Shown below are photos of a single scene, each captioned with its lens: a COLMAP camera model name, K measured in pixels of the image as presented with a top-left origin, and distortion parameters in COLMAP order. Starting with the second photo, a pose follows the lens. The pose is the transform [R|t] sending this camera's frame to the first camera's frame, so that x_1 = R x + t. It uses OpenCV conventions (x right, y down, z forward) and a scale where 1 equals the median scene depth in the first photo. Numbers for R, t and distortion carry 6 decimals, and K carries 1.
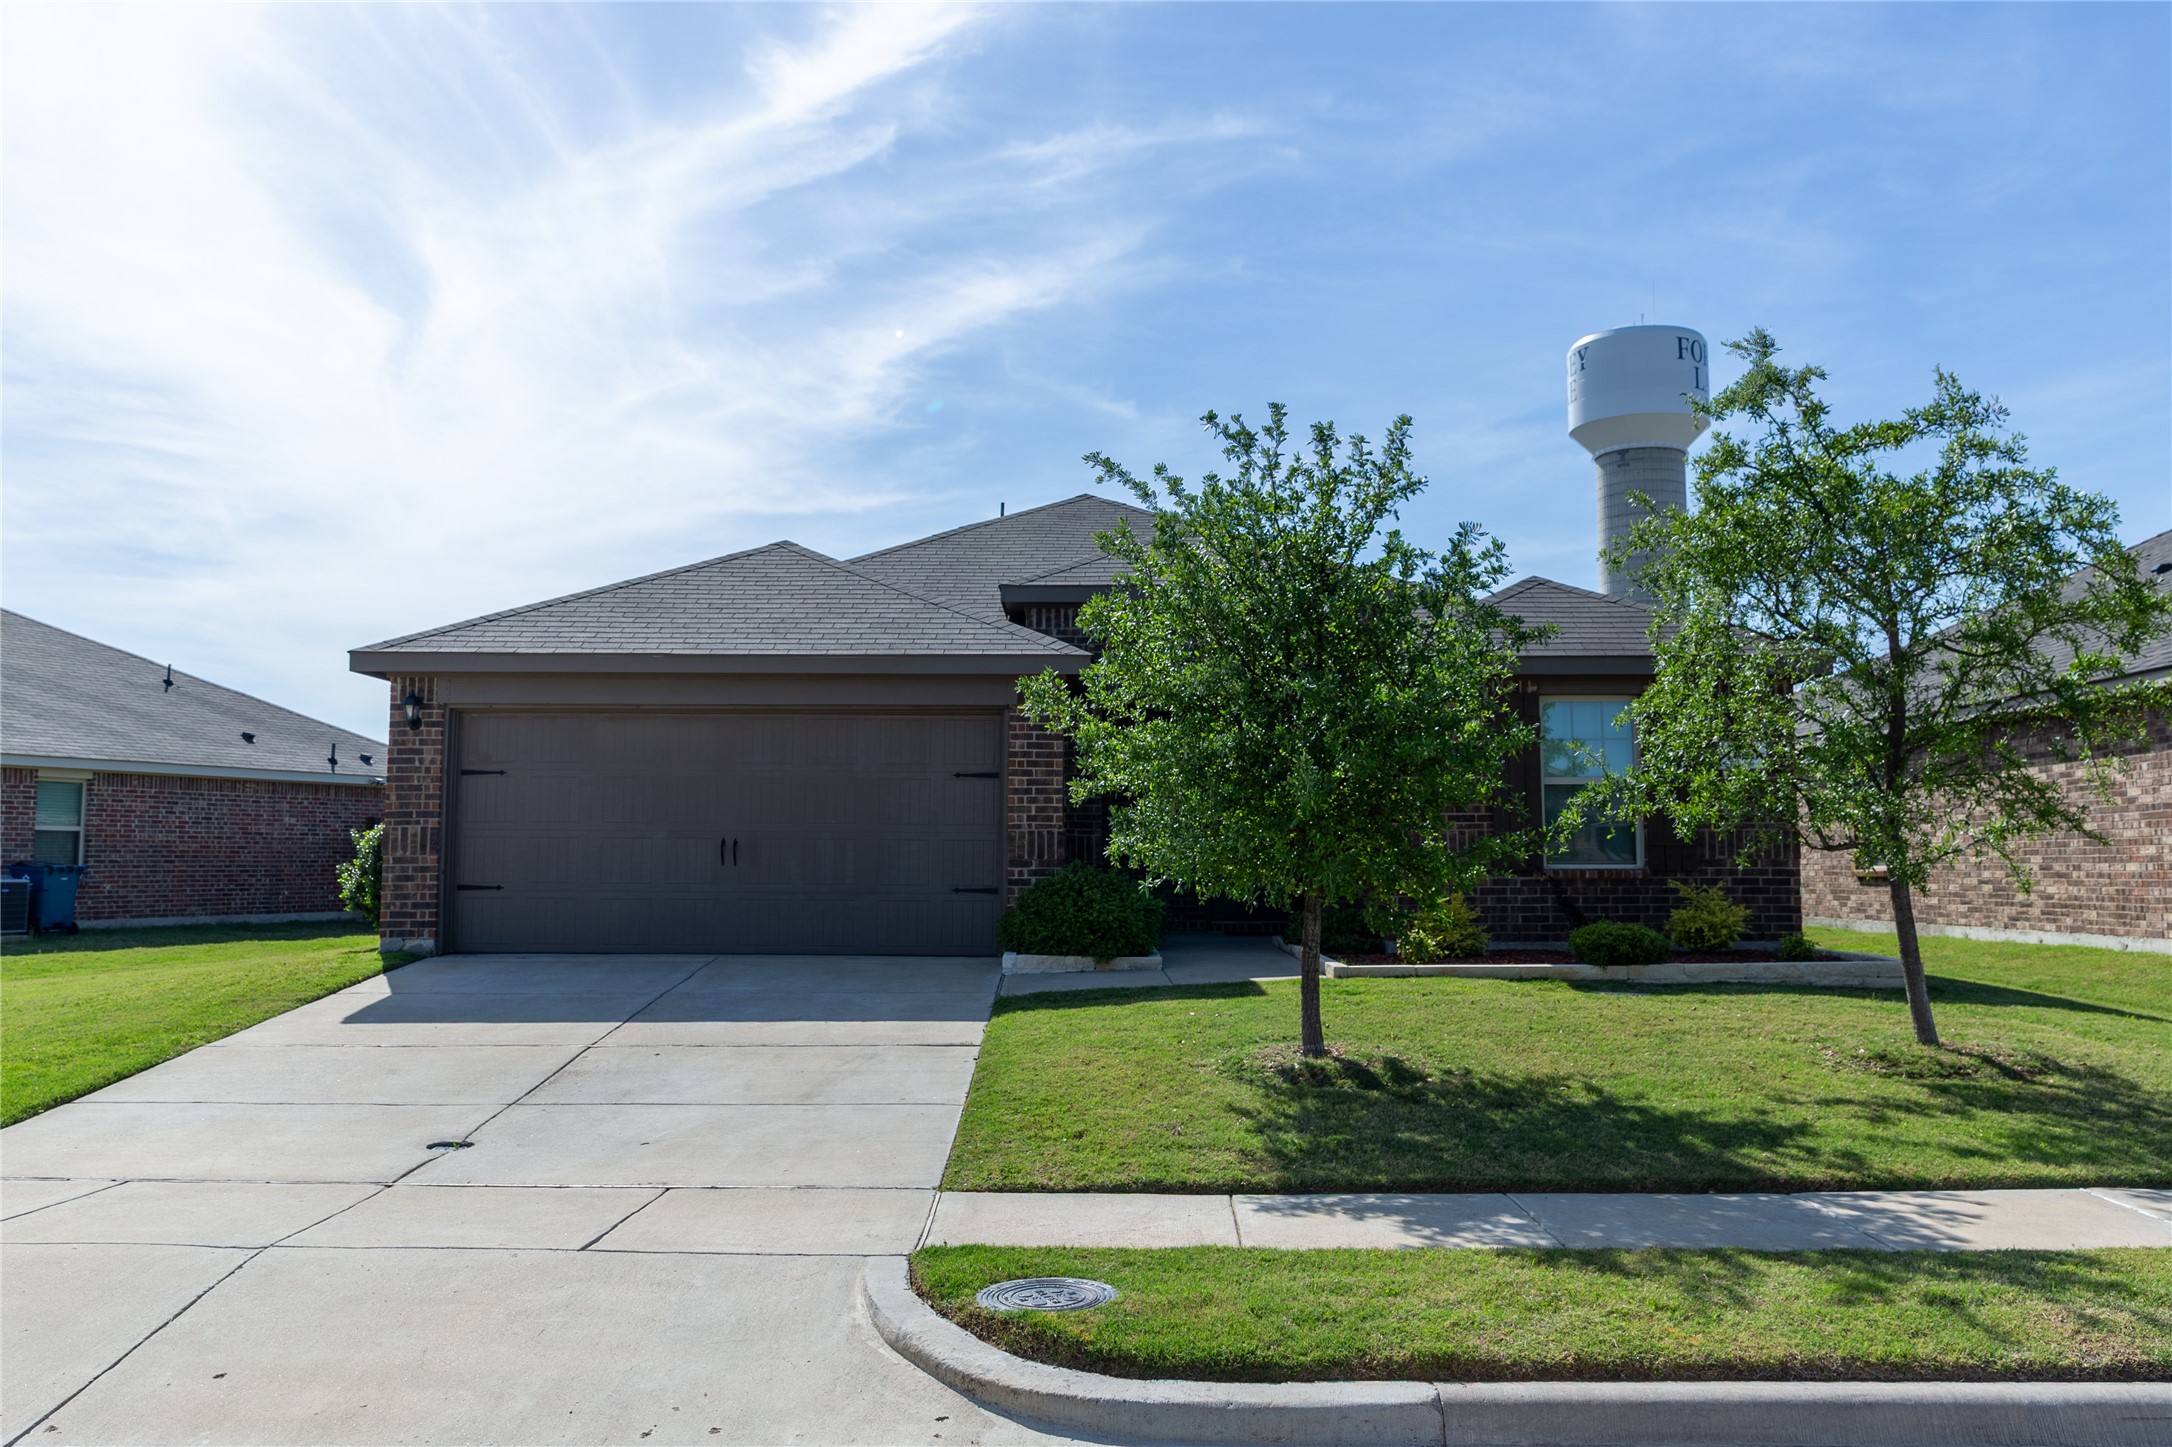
lens RADIAL K [[1774.8, 0, 1083.8], [0, 1774.8, 725.0], [0, 0, 1]] dist [0.007611, 0.001346]
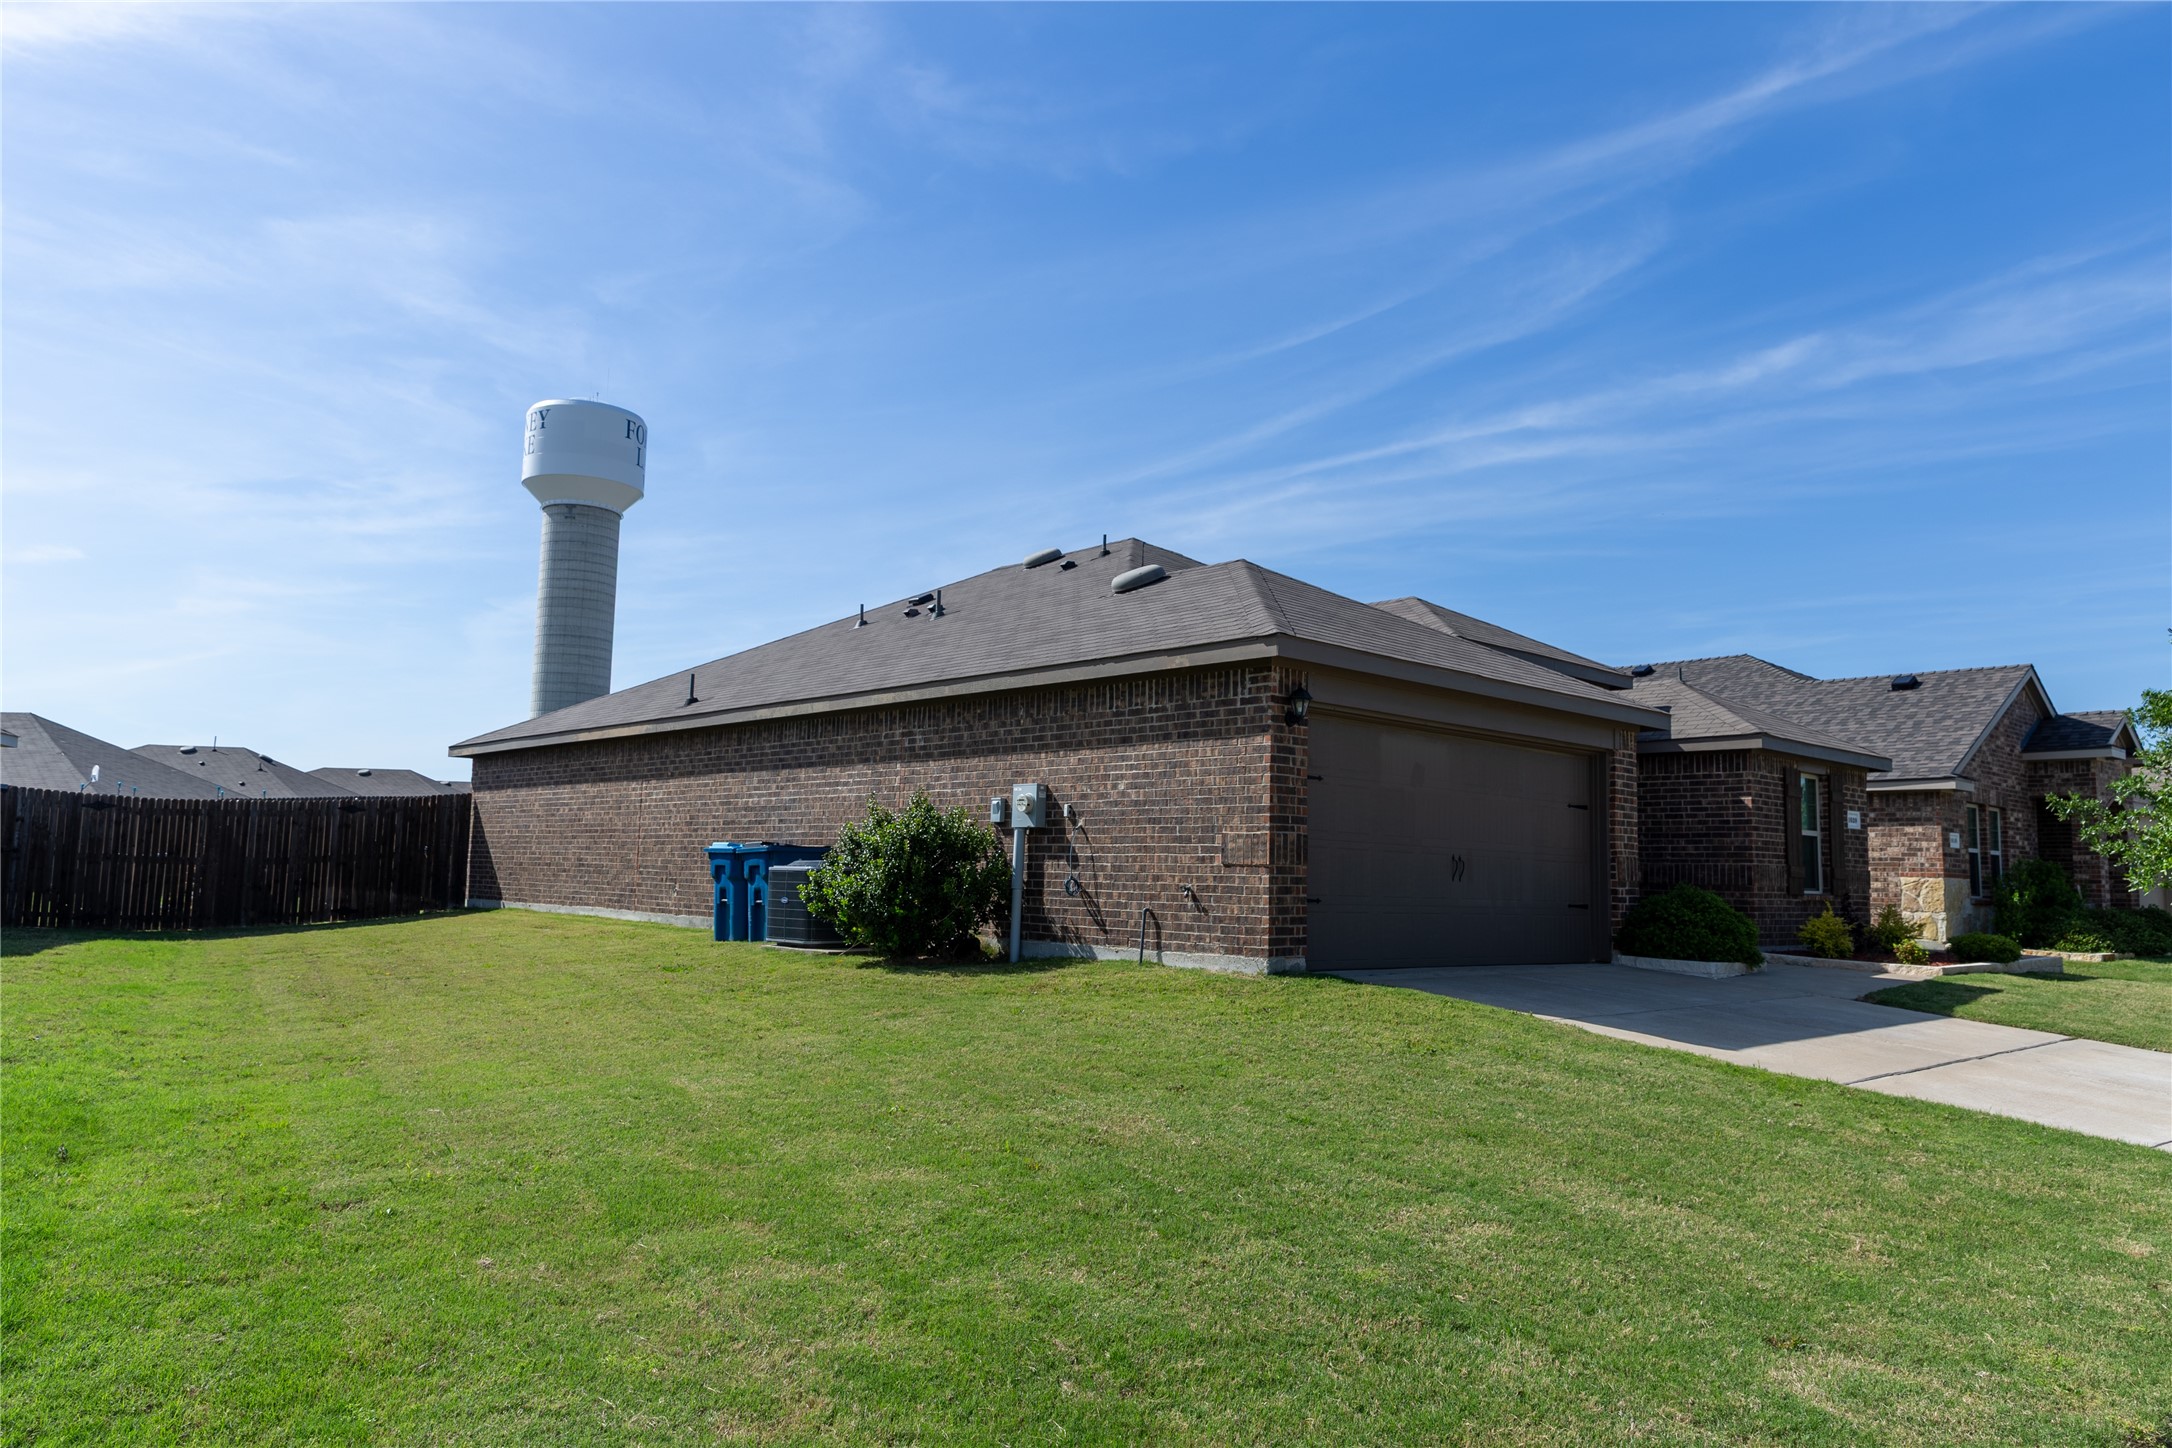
lens RADIAL K [[1485.3, 0, 1093.6], [0, 1485.3, 729.3], [0, 0, 1]] dist [0.019282, -0.000840]
pose [[0.723932, 0.084738, 0.684648, -0.102827], [-0.078006, 0.996117, -0.040806, 0.004556], [-0.685447, -0.023866, 0.727731, 0.054771]]
